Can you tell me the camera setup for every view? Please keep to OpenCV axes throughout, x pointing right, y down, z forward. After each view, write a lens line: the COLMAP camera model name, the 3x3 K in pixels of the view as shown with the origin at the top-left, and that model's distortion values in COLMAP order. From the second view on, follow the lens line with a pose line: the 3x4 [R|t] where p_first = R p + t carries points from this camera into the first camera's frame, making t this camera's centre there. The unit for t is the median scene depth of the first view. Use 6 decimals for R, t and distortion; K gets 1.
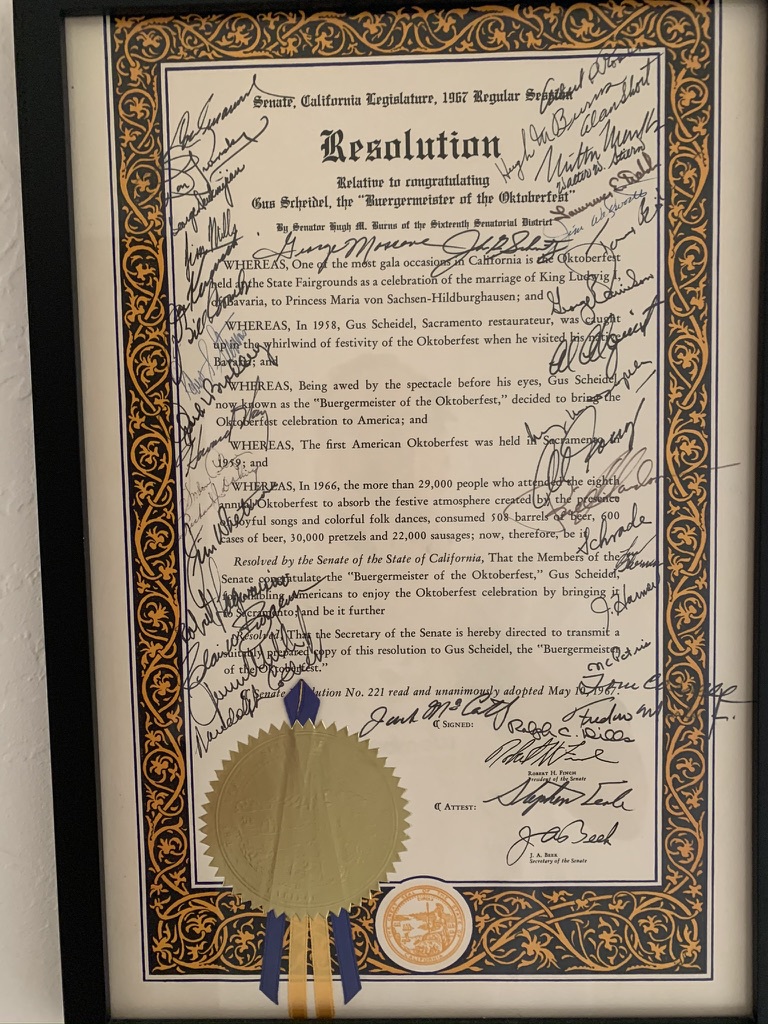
lens RADIAL K [[782.8, 0, 382.9], [0, 782.8, 511.3], [0, 0, 1]] dist [0.026479, -0.007988]
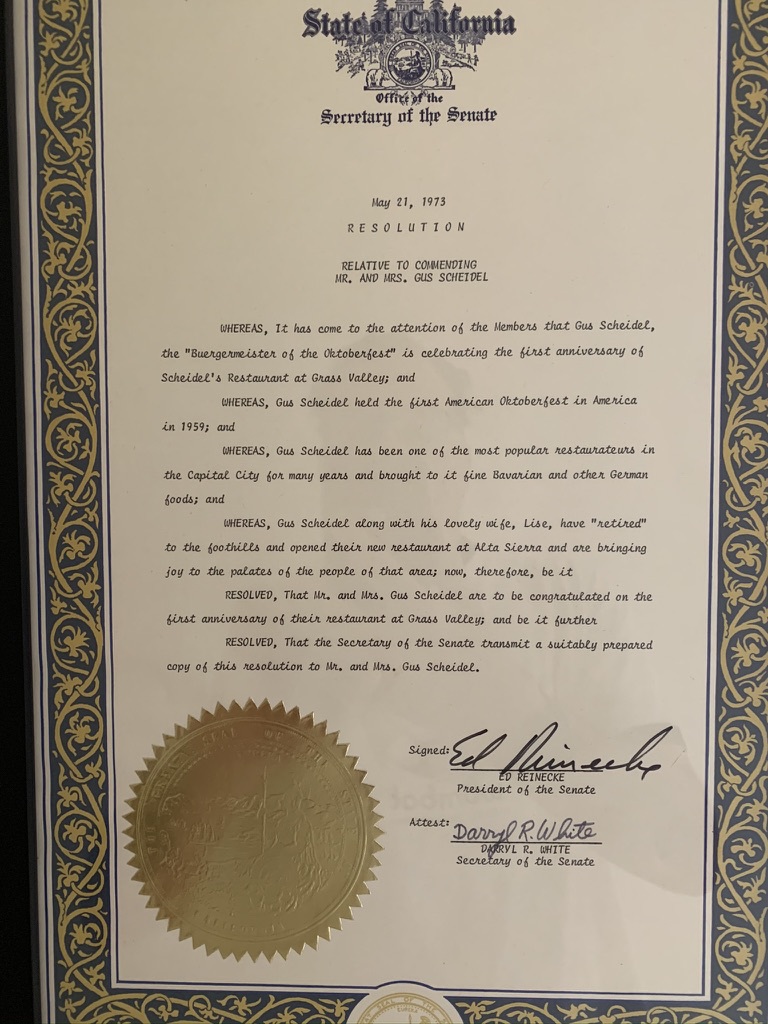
lens RADIAL K [[782.8, 0, 384.9], [0, 782.8, 515.3], [0, 0, 1]] dist [0.026479, -0.007988]
pose [[0.999116, 0.016808, 0.038531, -0.006831], [-0.016916, 0.999854, 0.002477, -0.003673], [-0.038484, -0.003127, 0.999254, 0.197578]]
